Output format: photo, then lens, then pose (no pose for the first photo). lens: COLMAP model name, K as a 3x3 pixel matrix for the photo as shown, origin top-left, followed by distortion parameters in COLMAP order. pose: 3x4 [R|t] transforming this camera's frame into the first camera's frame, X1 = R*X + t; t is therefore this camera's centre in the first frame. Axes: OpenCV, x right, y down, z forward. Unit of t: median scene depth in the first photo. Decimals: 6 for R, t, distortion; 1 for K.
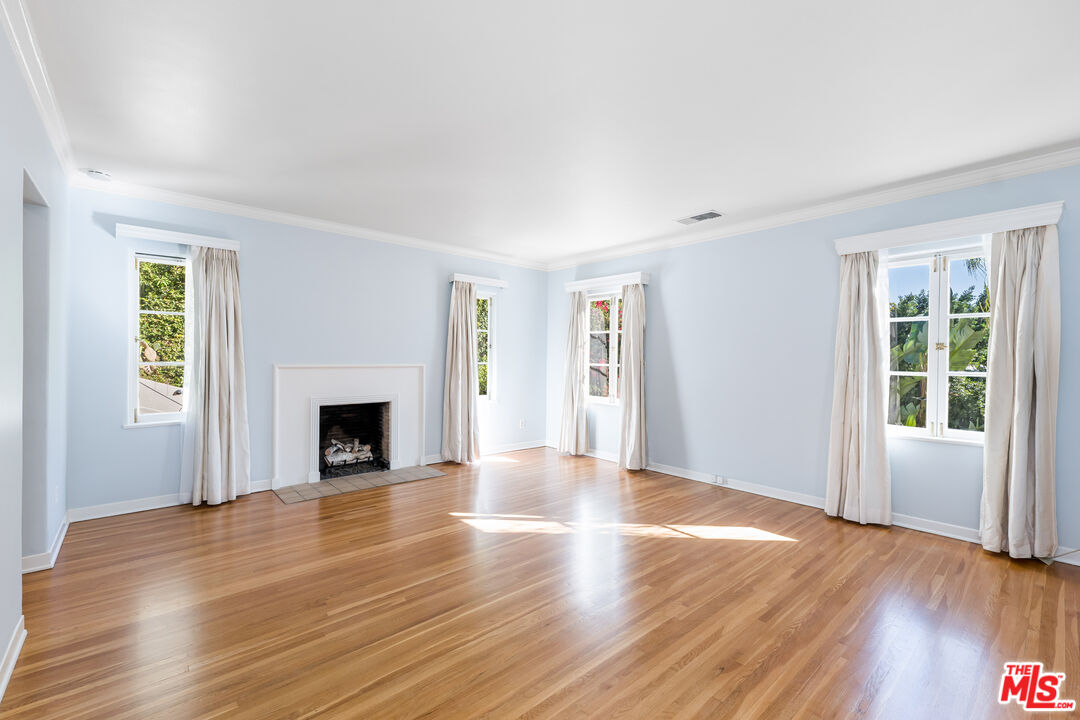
lens RADIAL K [[457.6, 0, 538.5], [0, 457.6, 364.0], [0, 0, 1]] dist [-0.000736, -0.001252]
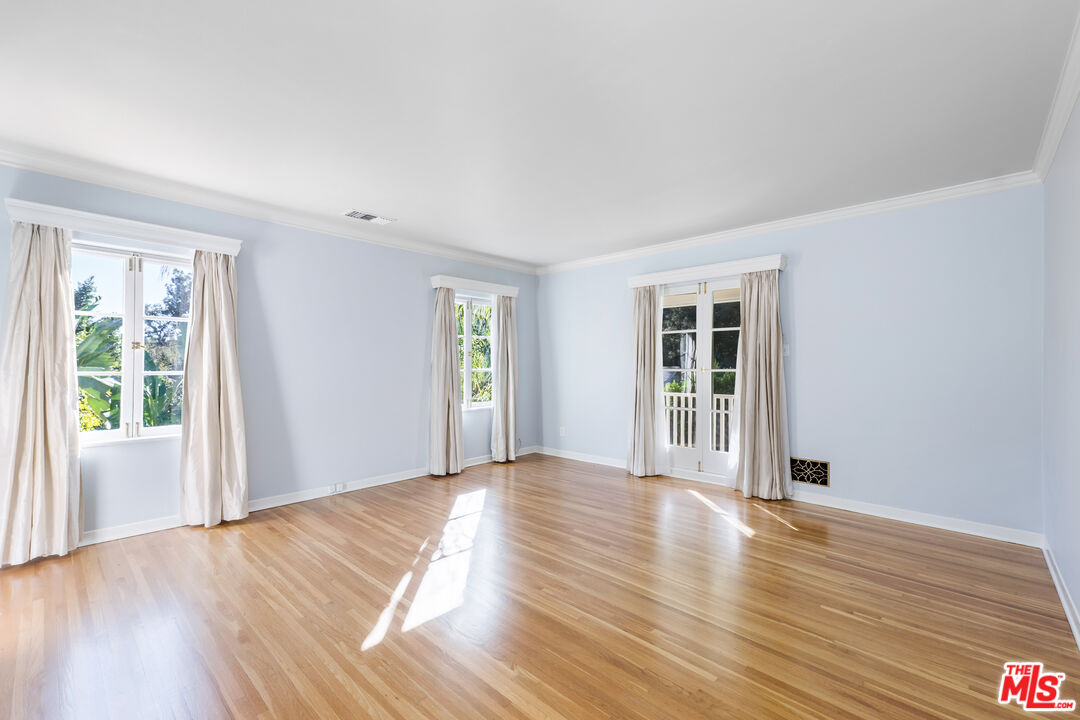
lens RADIAL K [[457.6, 0, 538.0], [0, 457.6, 356.3], [0, 0, 1]] dist [-0.000736, -0.001252]
pose [[-0.110222, 0.003850, 0.993900, -0.537045], [0.008060, 0.999963, -0.002980, -0.013694], [-0.993874, 0.007682, -0.110248, 0.609247]]
